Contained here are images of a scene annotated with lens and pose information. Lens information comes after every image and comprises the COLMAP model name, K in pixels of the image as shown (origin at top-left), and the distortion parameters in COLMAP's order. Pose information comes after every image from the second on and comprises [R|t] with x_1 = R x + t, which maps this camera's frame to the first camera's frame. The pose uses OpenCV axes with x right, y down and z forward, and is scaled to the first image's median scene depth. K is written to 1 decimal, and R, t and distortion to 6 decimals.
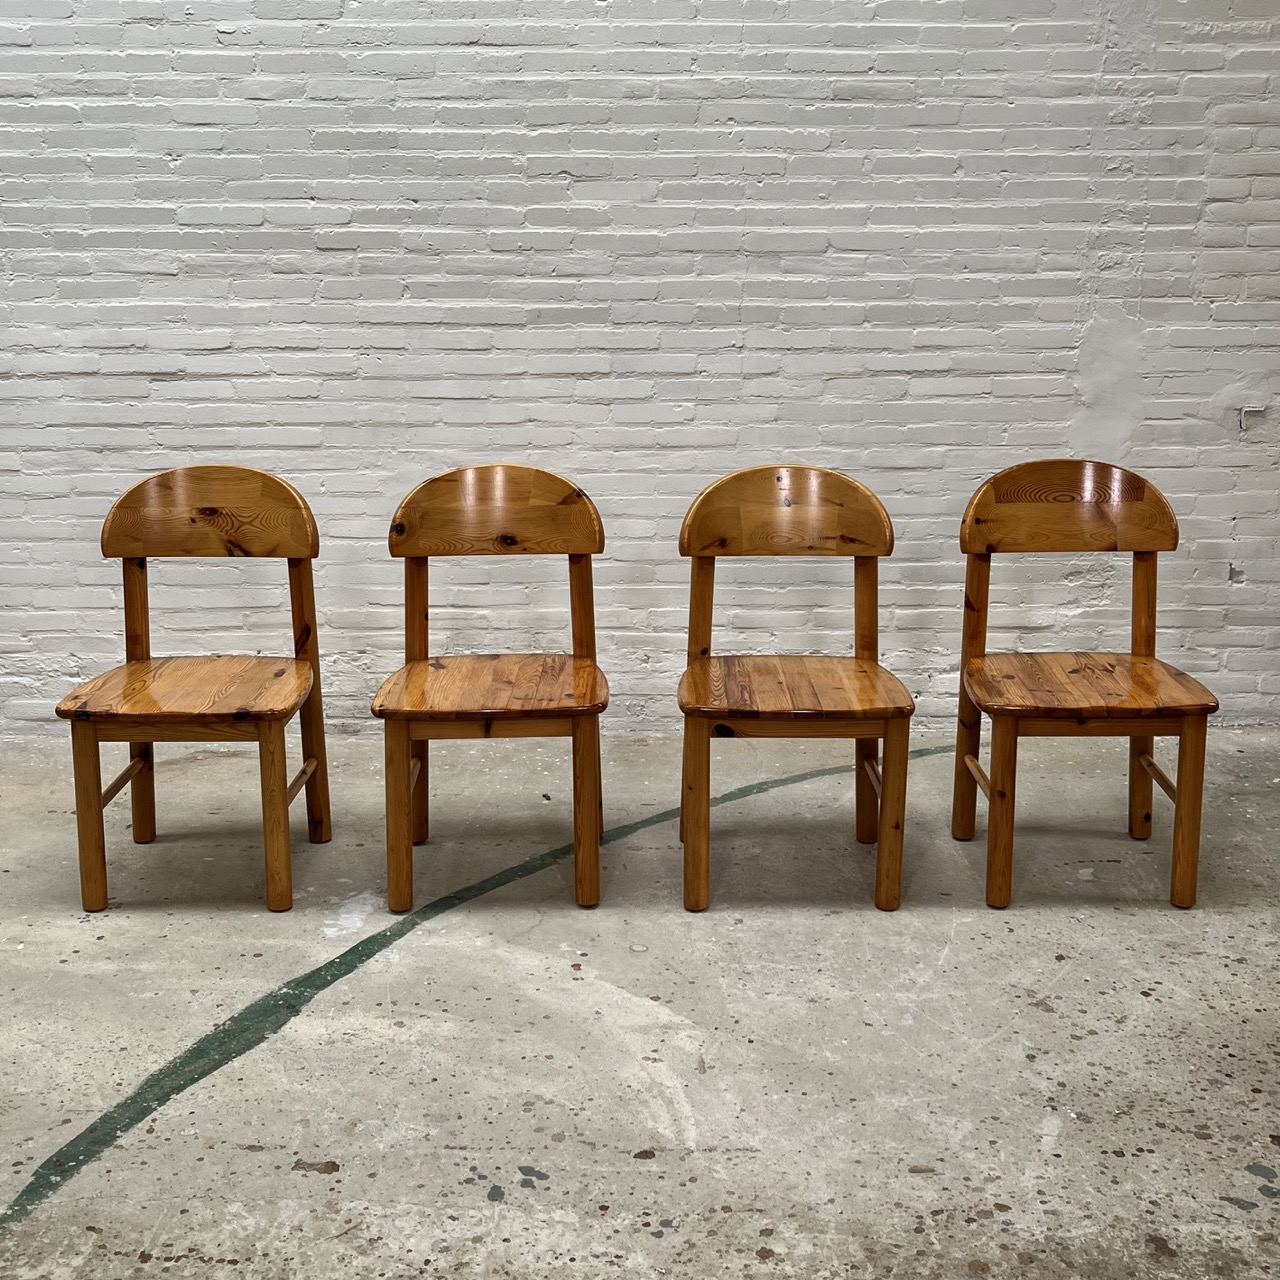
lens RADIAL K [[1777.9, 0, 653.6], [0, 1777.9, 574.6], [0, 0, 1]] dist [0.075556, 0.000000]
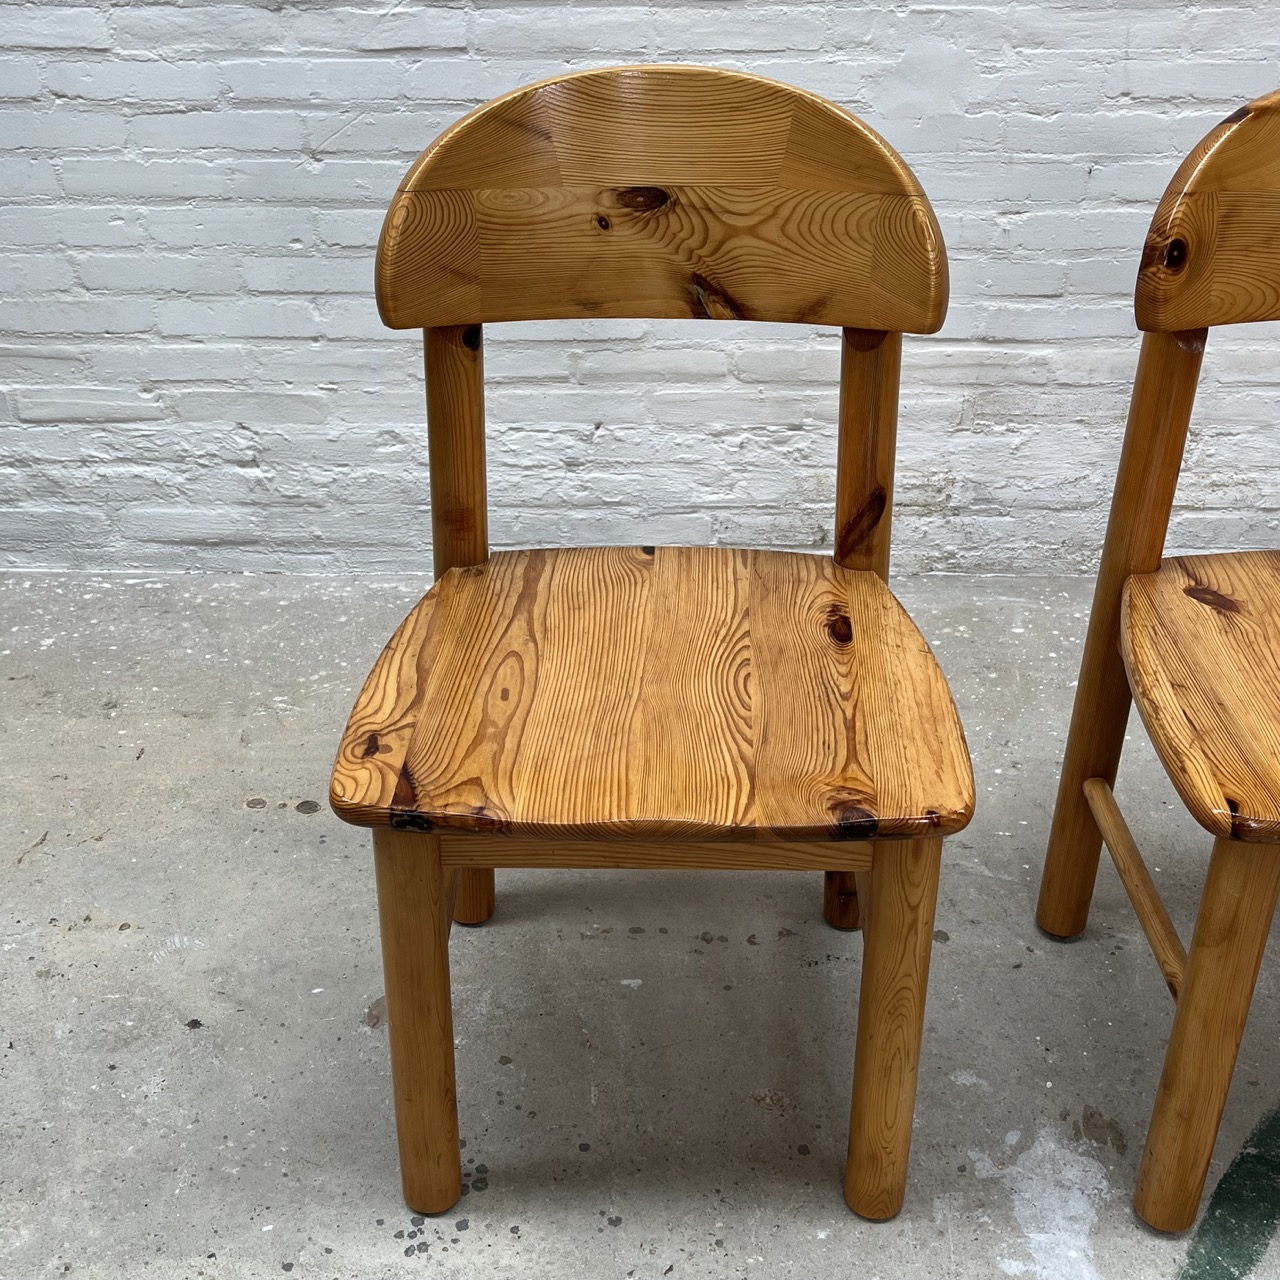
lens RADIAL K [[1673.0, 0, 653.0], [0, 1673.0, 649.4], [0, 0, 1]] dist [0.037399, 0.000000]
pose [[0.999933, 0.009102, -0.007091, -0.224300], [-0.006479, 0.951458, 0.307709, -0.049388], [0.009547, -0.307643, 0.951454, 0.579350]]
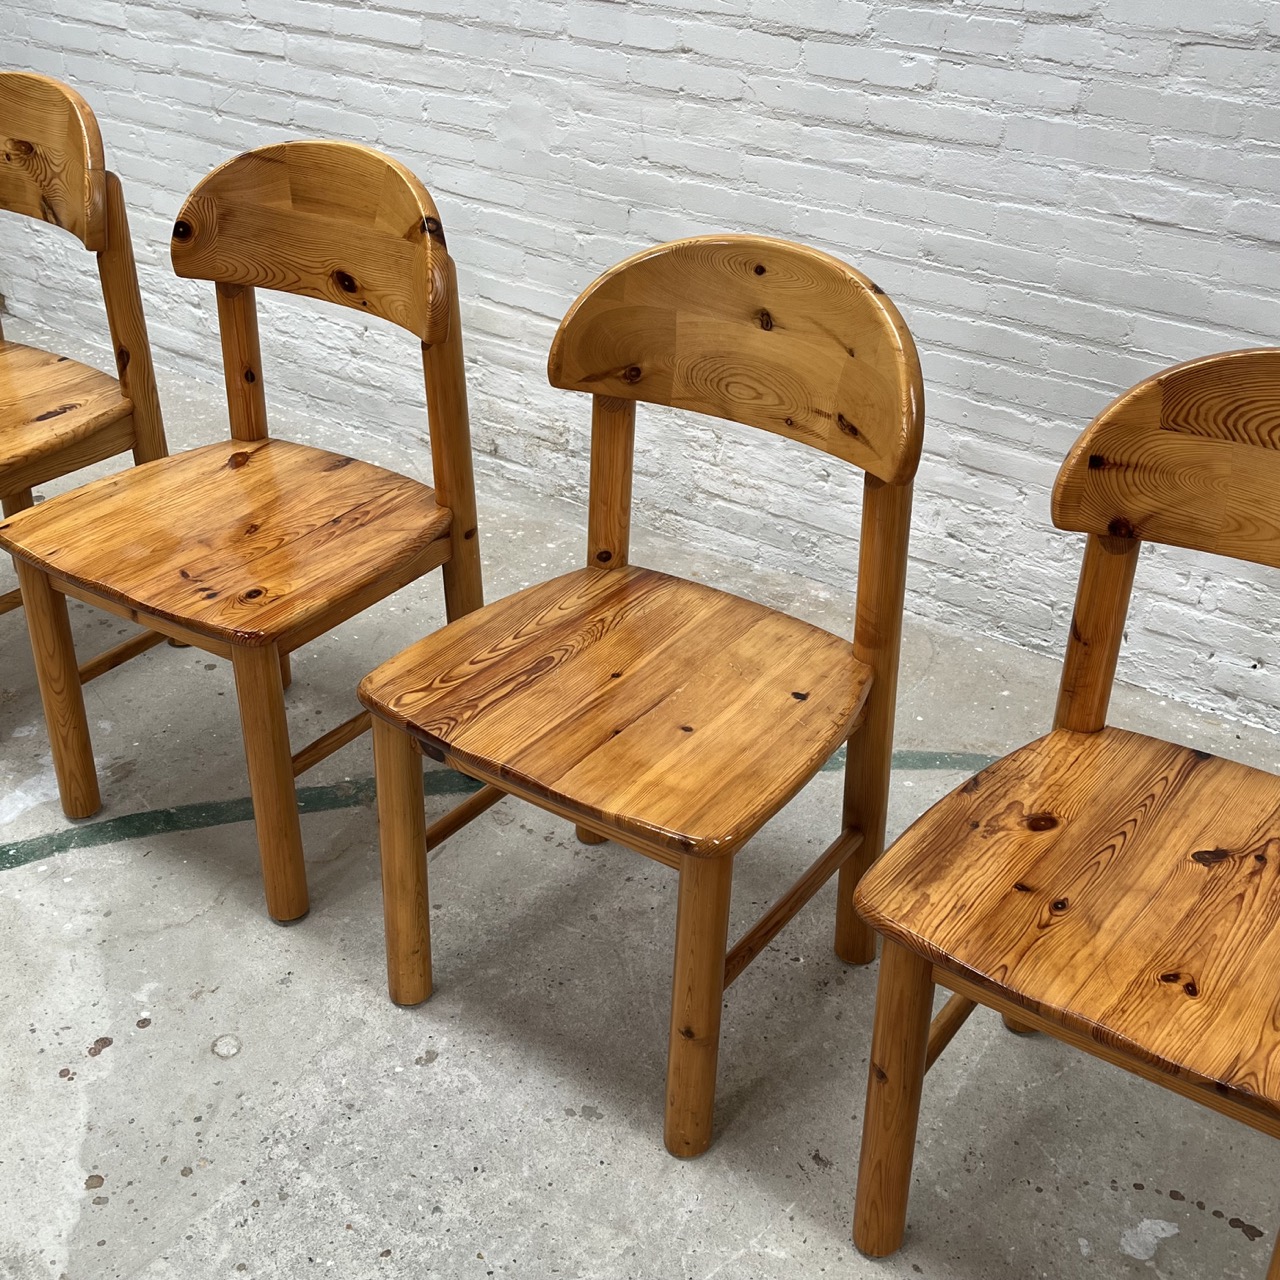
lens RADIAL K [[1673.0, 0, 636.0], [0, 1673.0, 595.6], [0, 0, 1]] dist [0.037399, 0.000000]
pose [[0.813401, 0.296300, -0.500584, 0.276347], [-0.137435, 0.934075, 0.329568, -0.107921], [0.565235, -0.199273, 0.800500, 0.545939]]
